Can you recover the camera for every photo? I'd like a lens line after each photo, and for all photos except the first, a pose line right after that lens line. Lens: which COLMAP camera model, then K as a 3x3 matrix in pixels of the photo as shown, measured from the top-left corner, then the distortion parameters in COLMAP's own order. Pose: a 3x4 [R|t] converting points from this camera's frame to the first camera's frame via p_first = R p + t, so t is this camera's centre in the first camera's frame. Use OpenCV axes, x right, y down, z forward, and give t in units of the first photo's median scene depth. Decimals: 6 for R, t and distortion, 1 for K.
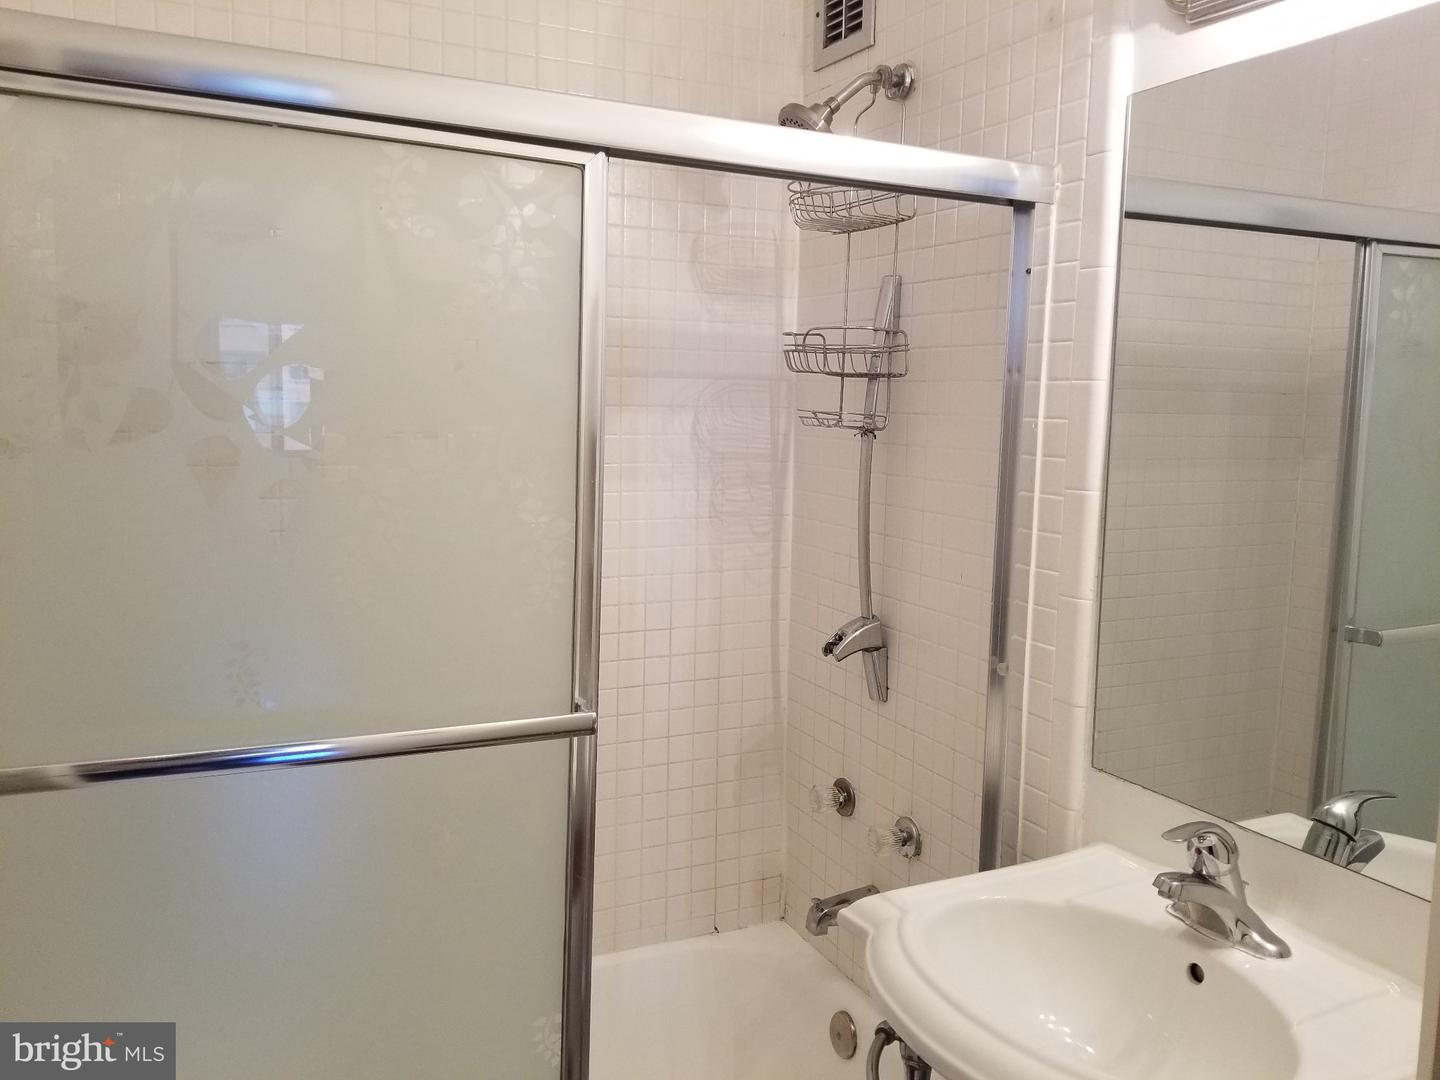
lens RADIAL K [[1137.4, 0, 711.0], [0, 1137.4, 494.4], [0, 0, 1]] dist [0.067232, -0.139763]
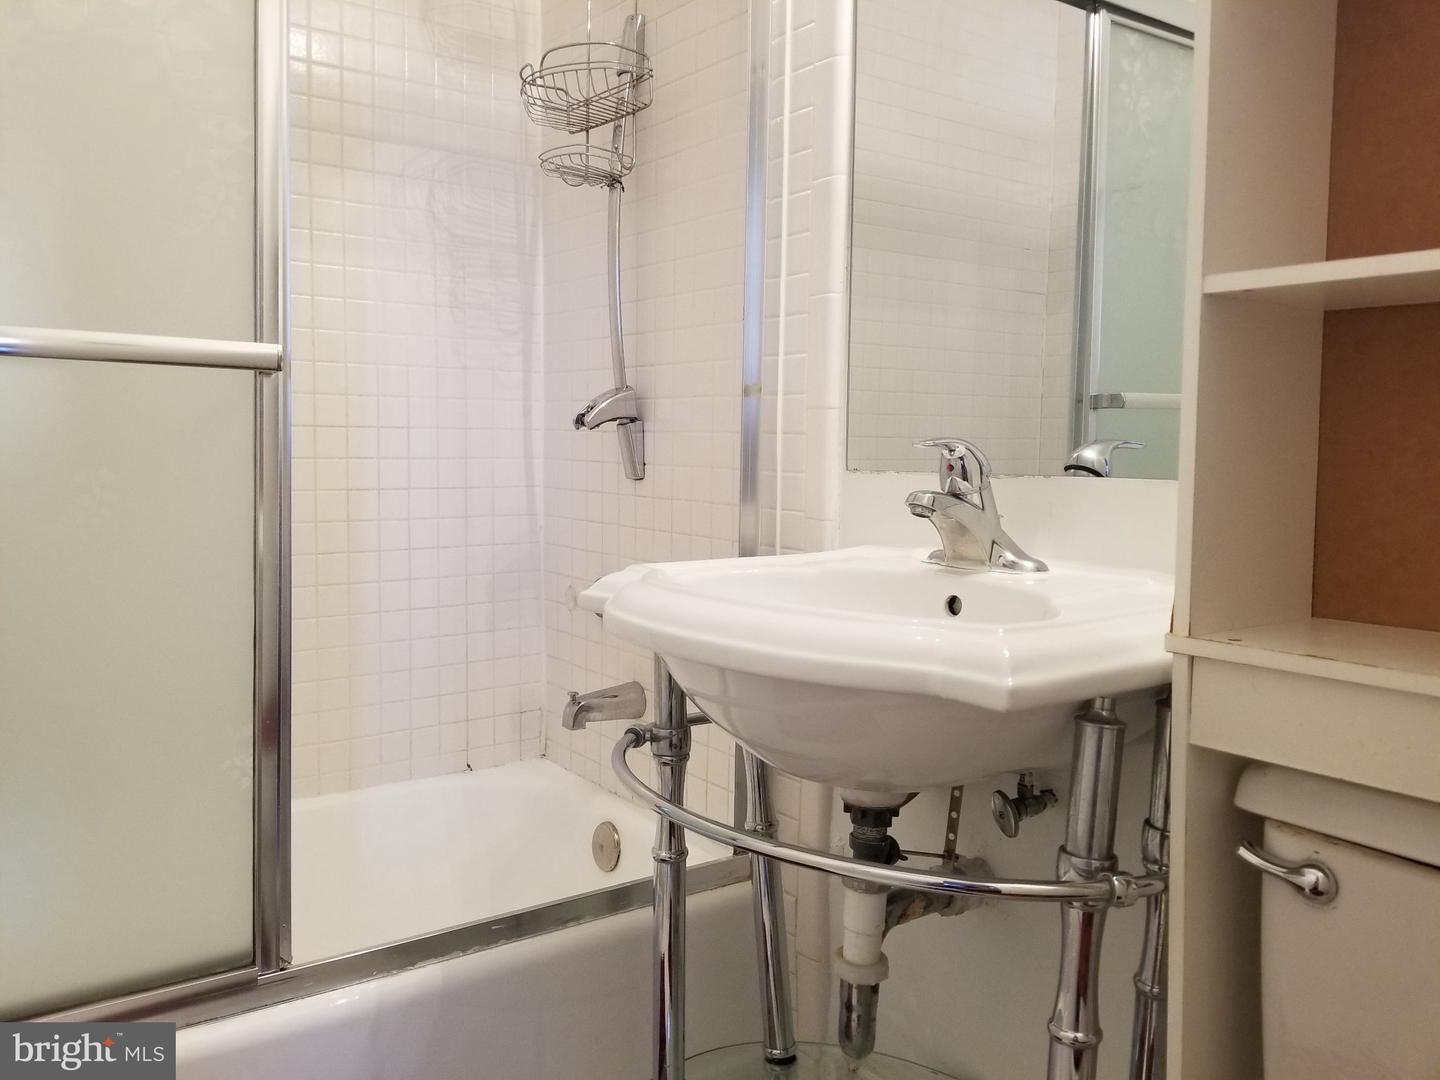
lens RADIAL K [[1137.4, 0, 711.0], [0, 1137.4, 494.4], [0, 0, 1]] dist [0.067232, -0.139763]
pose [[0.982775, -0.022201, 0.183466, 0.035960], [0.028639, 0.999061, -0.032512, 0.224999], [-0.182572, 0.037206, 0.982488, 0.068684]]
